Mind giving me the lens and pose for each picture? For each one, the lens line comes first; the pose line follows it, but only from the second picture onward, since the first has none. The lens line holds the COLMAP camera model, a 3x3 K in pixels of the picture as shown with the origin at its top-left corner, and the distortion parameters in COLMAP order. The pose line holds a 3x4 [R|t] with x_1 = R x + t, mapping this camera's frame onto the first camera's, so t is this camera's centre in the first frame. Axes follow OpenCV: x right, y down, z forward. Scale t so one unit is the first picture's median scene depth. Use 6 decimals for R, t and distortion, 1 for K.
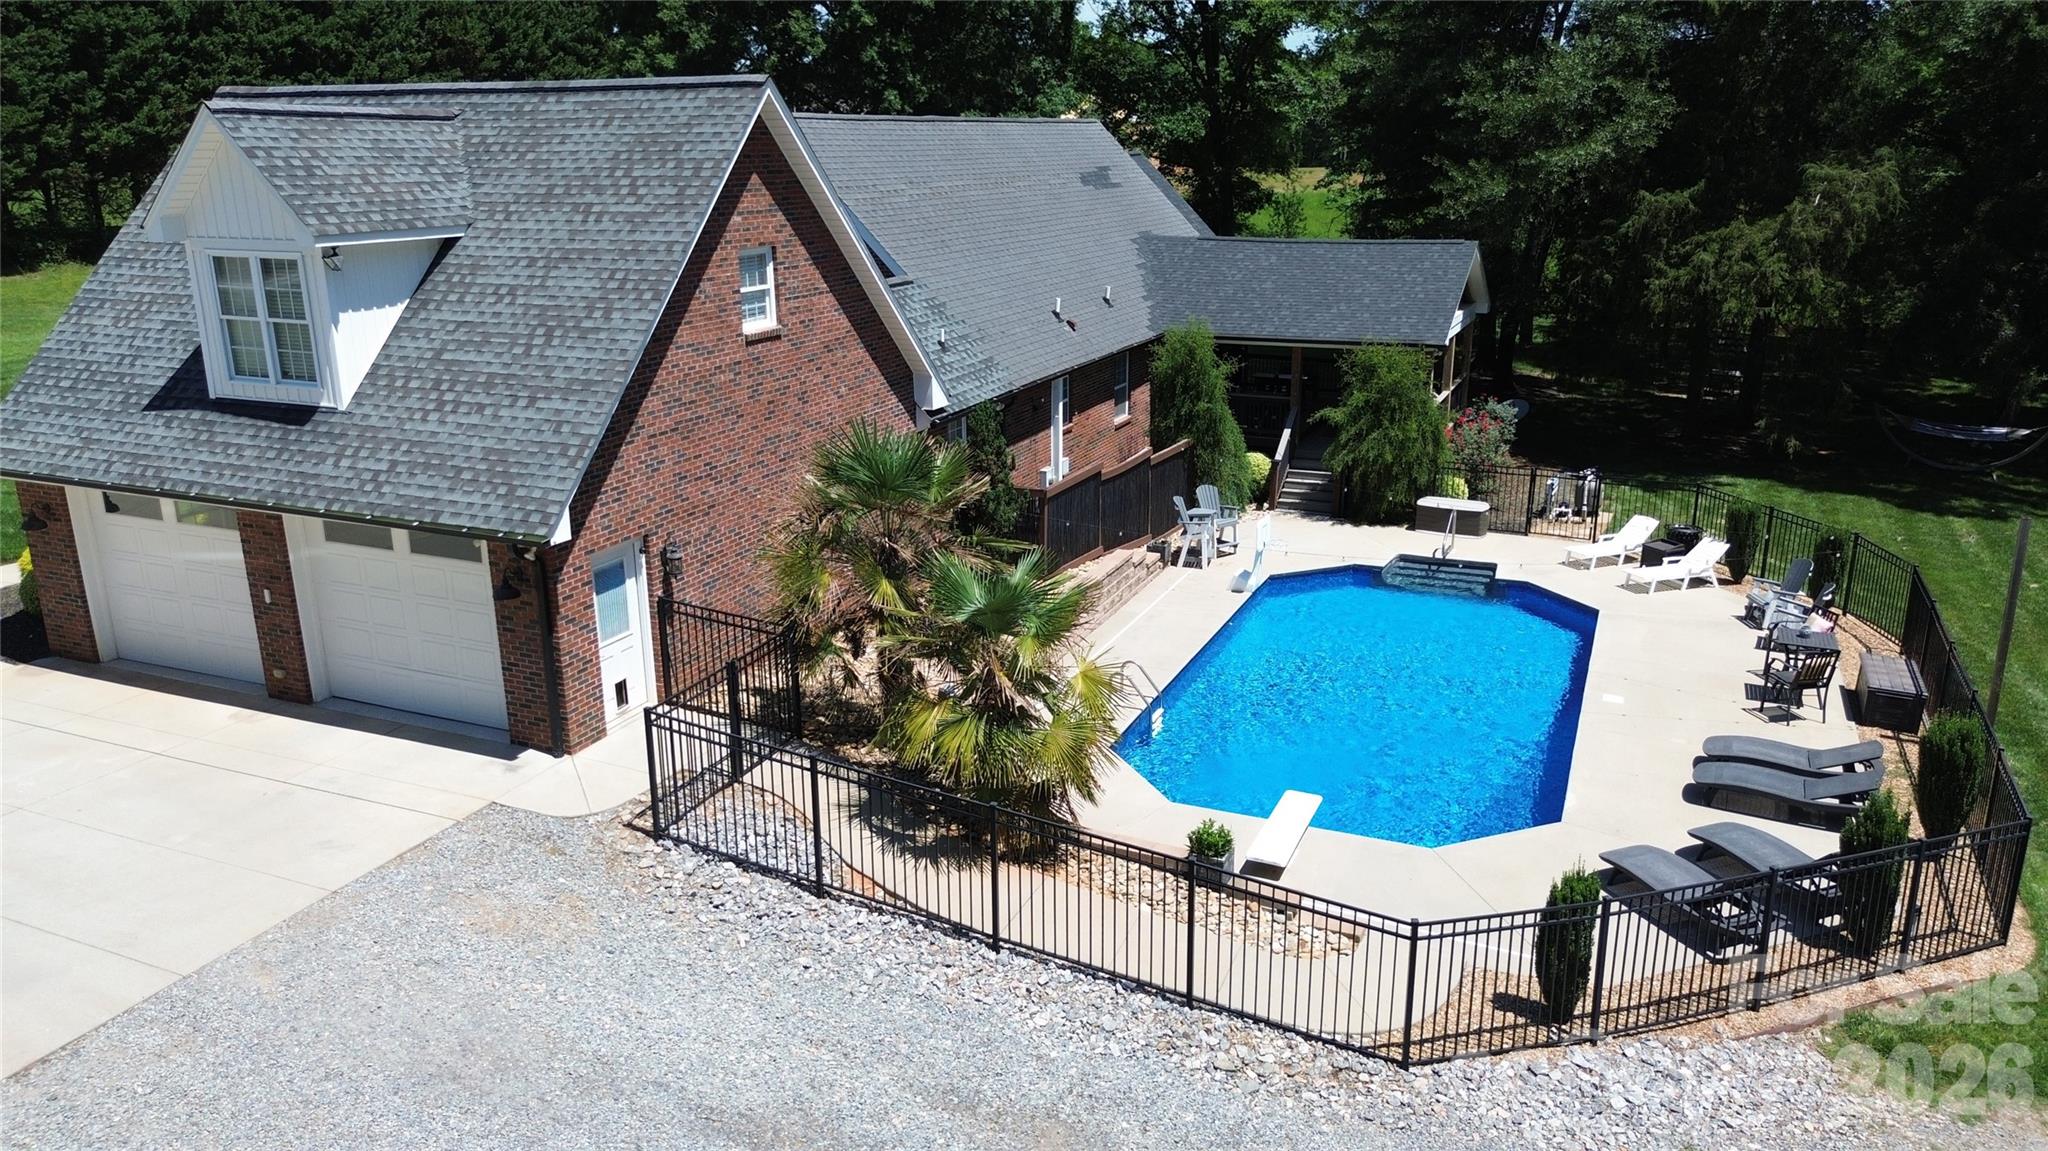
lens RADIAL K [[1480.1, 0, 1024.0], [0, 1480.1, 575.5], [0, 0, 1]] dist [0.002661, -0.043601]
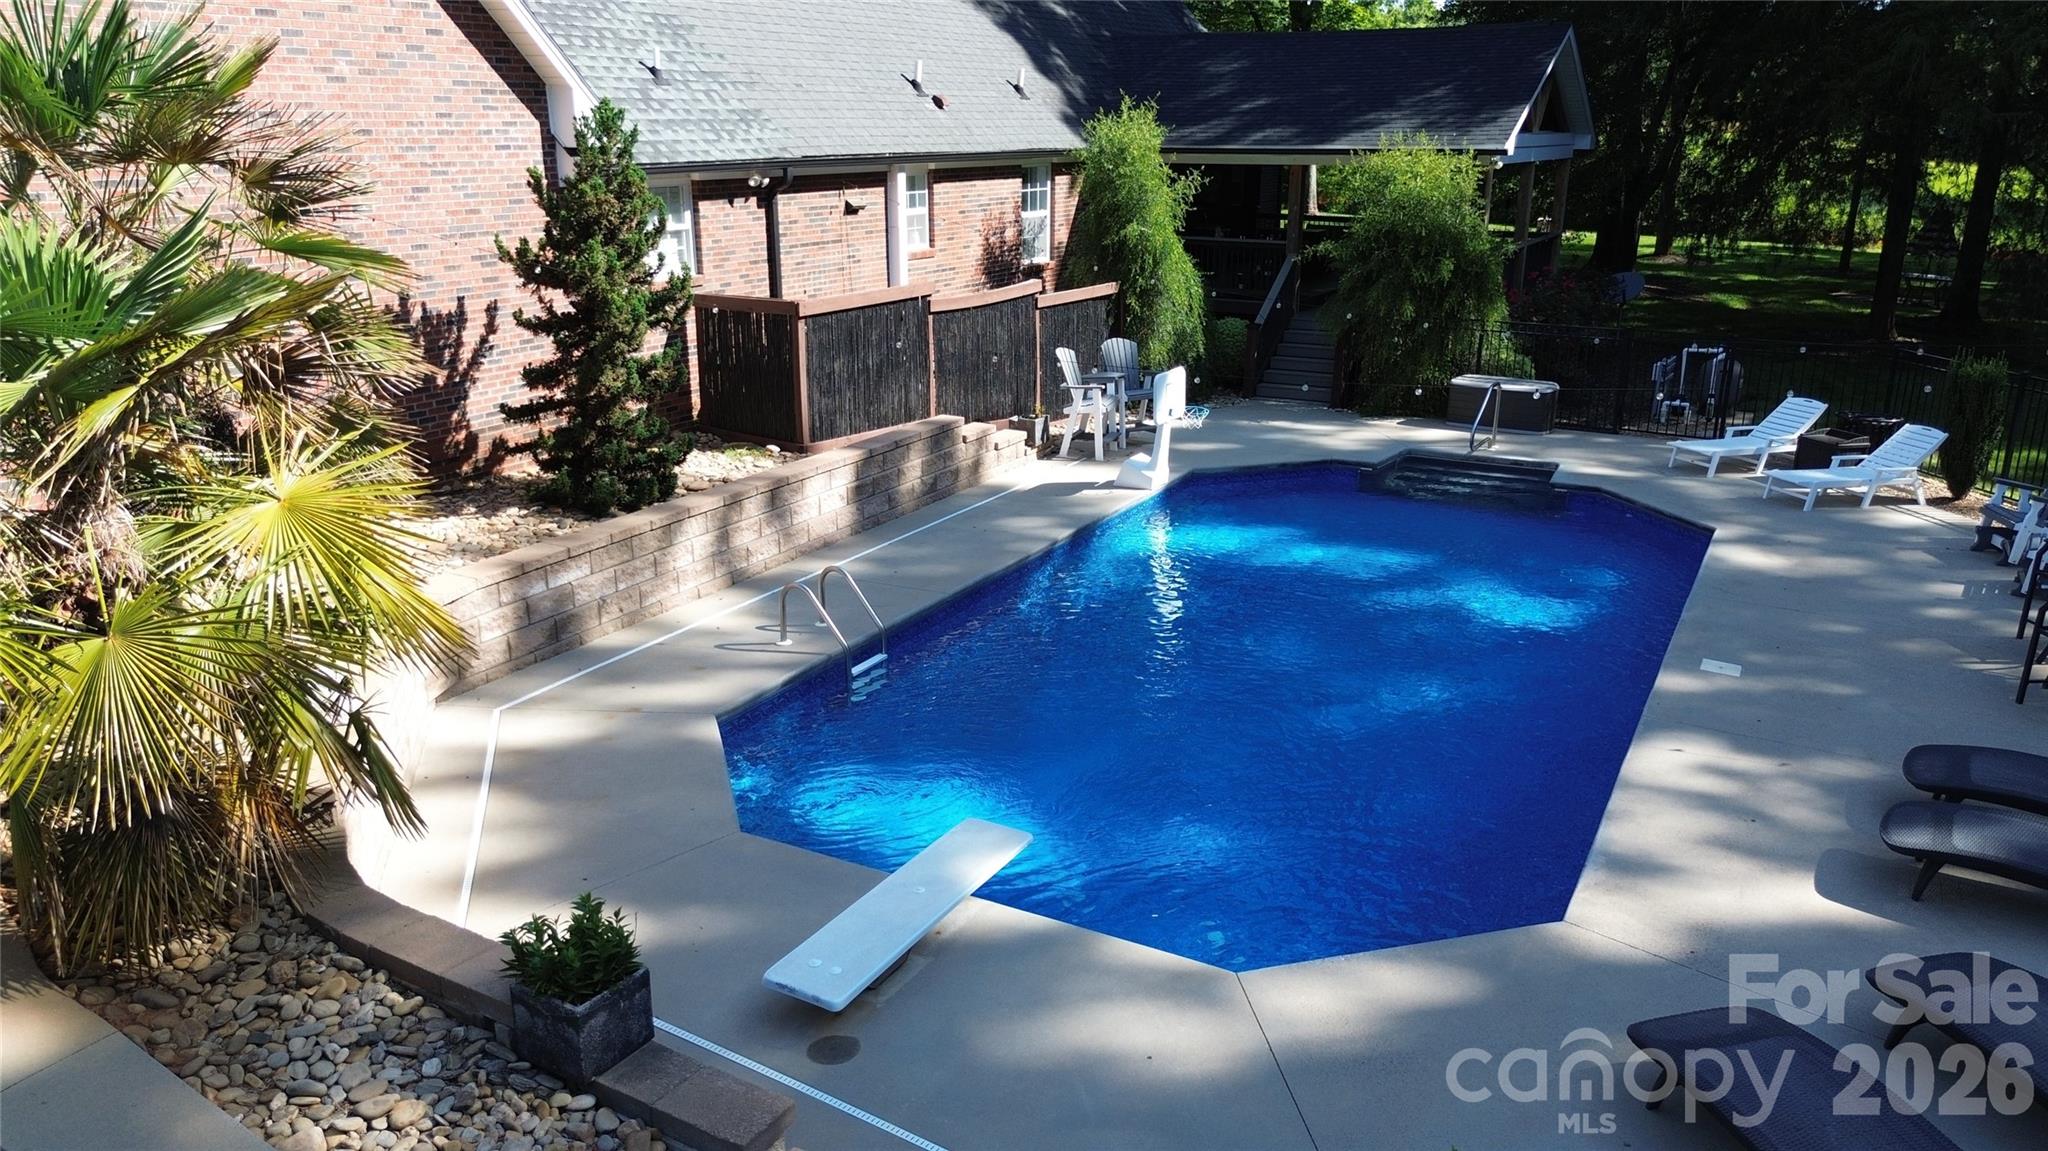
lens RADIAL K [[1480.1, 0, 1024.0], [0, 1480.1, 575.5], [0, 0, 1]] dist [0.002661, -0.043601]
pose [[0.994391, 0.042361, -0.096914, 0.162648], [-0.041455, 0.999076, 0.011340, 0.042919], [0.097305, -0.007258, 0.995228, 0.363197]]
